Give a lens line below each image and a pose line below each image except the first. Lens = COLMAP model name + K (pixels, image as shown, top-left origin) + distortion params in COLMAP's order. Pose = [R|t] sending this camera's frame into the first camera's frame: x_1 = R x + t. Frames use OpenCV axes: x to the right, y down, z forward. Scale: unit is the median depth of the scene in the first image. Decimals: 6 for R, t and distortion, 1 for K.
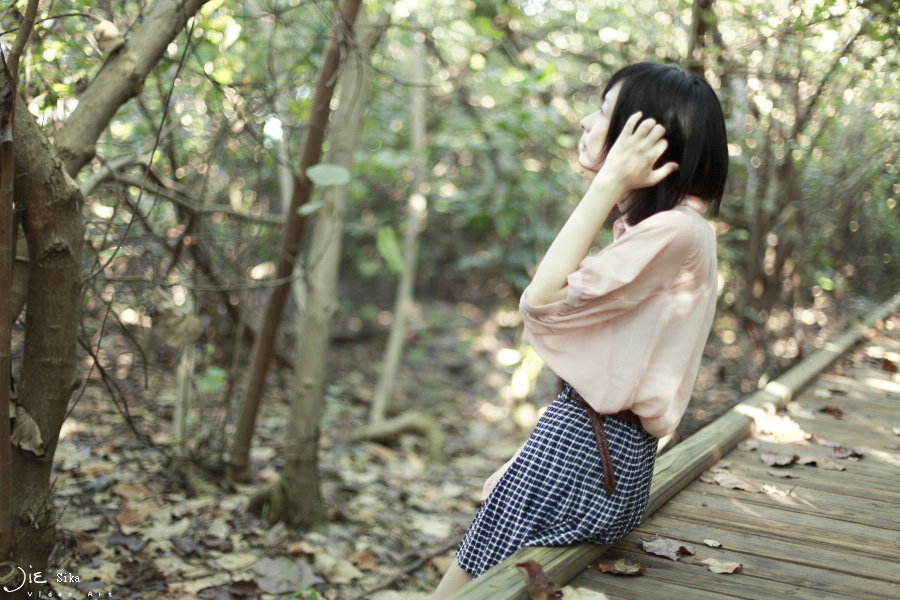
lens RADIAL K [[1305.8, 0, 450.0], [0, 1305.8, 300.0], [0, 0, 1]] dist [-0.135373, 0.050631]
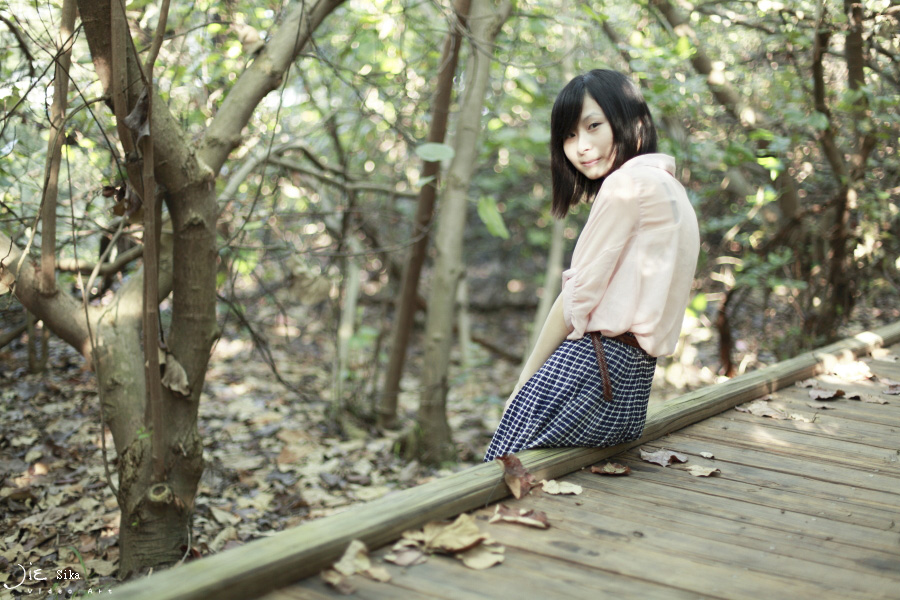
lens RADIAL K [[1305.8, 0, 450.0], [0, 1305.8, 300.0], [0, 0, 1]] dist [-0.135373, 0.050631]
pose [[0.984044, -0.019615, -0.176839, 0.111448], [0.023029, 0.999586, 0.017275, 0.013341], [0.176426, -0.021072, 0.984088, -0.118580]]
